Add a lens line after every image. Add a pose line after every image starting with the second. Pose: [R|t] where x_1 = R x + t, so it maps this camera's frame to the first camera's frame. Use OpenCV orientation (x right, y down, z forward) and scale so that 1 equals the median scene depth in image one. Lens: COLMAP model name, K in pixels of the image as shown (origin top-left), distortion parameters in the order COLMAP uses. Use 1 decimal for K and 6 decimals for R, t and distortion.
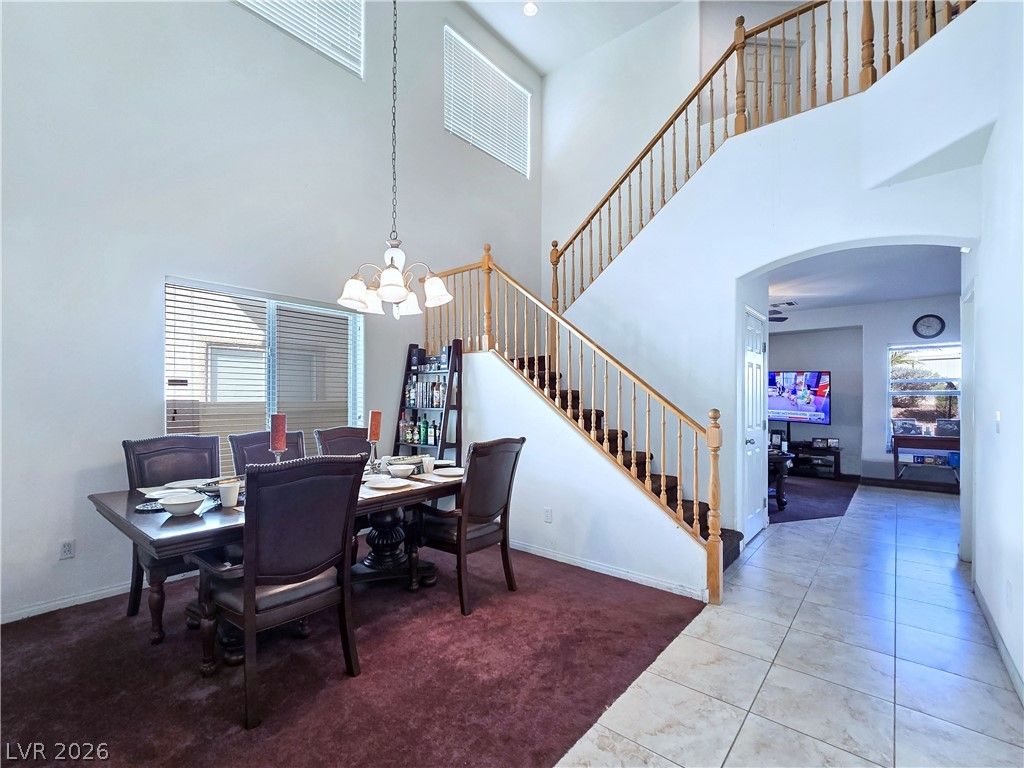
lens RADIAL K [[455.6, 0, 528.1], [0, 455.6, 398.3], [0, 0, 1]] dist [0.002874, 0.000304]
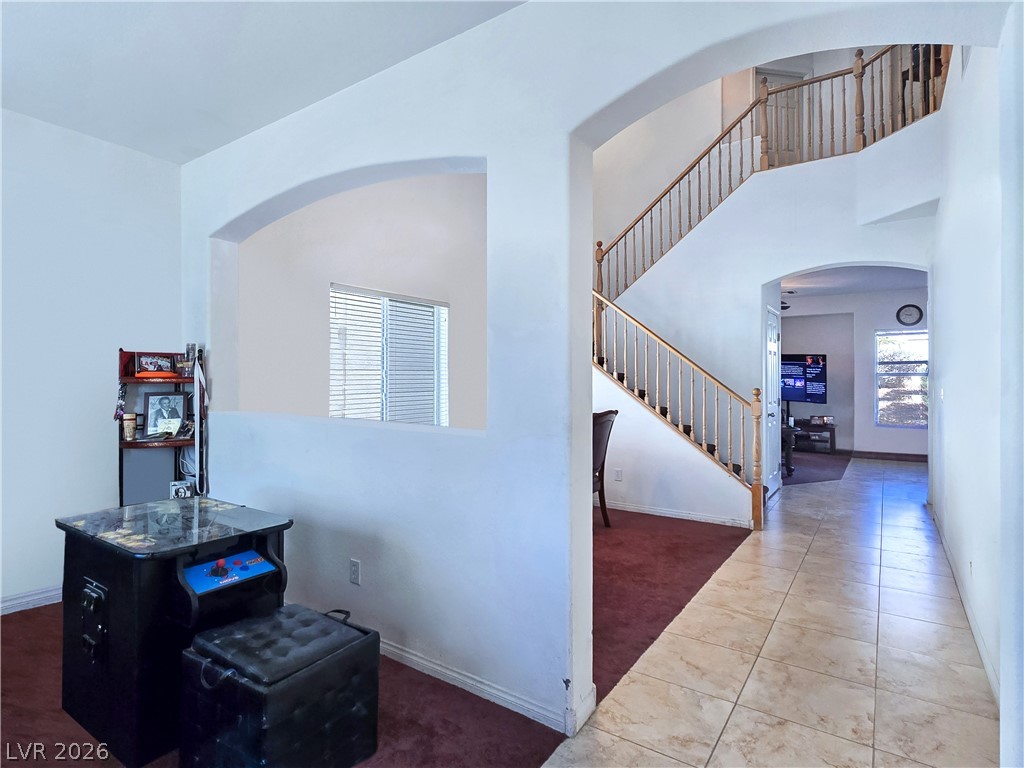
lens RADIAL K [[524.9, 0, 526.8], [0, 524.9, 376.2], [0, 0, 1]] dist [-0.000903, -0.005267]
pose [[0.996765, -0.000589, 0.080372, -0.230623], [0.000966, 0.999989, -0.004656, -0.003261], [-0.080368, 0.004719, 0.996754, -0.291499]]
